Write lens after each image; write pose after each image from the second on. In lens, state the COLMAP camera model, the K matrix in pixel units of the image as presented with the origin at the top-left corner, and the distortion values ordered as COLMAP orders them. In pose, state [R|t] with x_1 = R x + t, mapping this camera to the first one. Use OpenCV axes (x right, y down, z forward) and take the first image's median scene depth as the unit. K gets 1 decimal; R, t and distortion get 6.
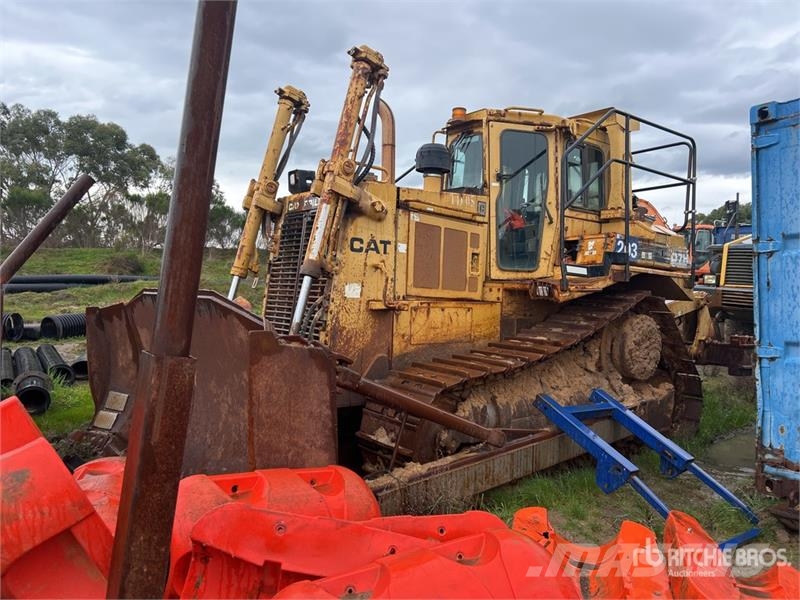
lens RADIAL K [[553.9, 0, 399.4], [0, 553.9, 289.1], [0, 0, 1]] dist [-0.004926, -0.001508]
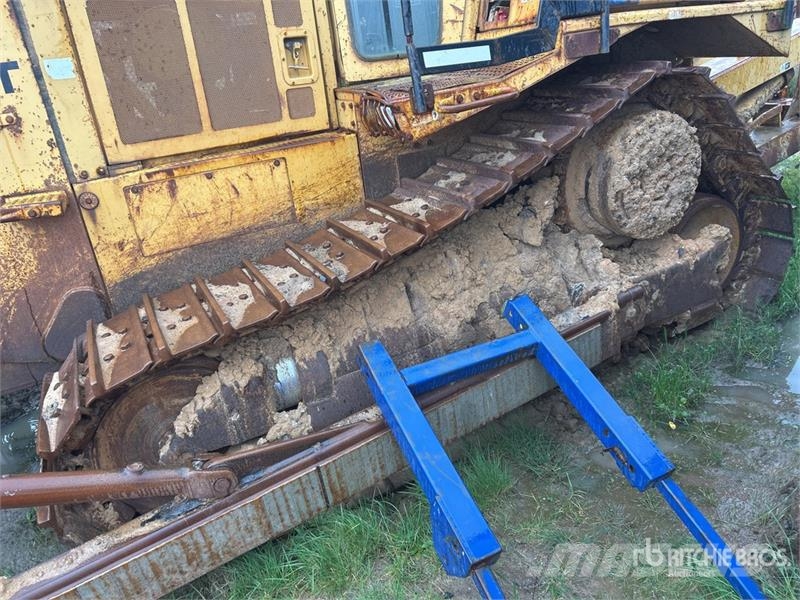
lens RADIAL K [[600.5, 0, 401.2], [0, 600.5, 295.9], [0, 0, 1]] dist [0.072789, -0.084913]
pose [[0.978458, -0.074662, -0.192474, 0.334925], [0.144338, 0.913984, 0.379211, -0.046684], [0.147605, -0.398823, 0.905071, 0.440264]]
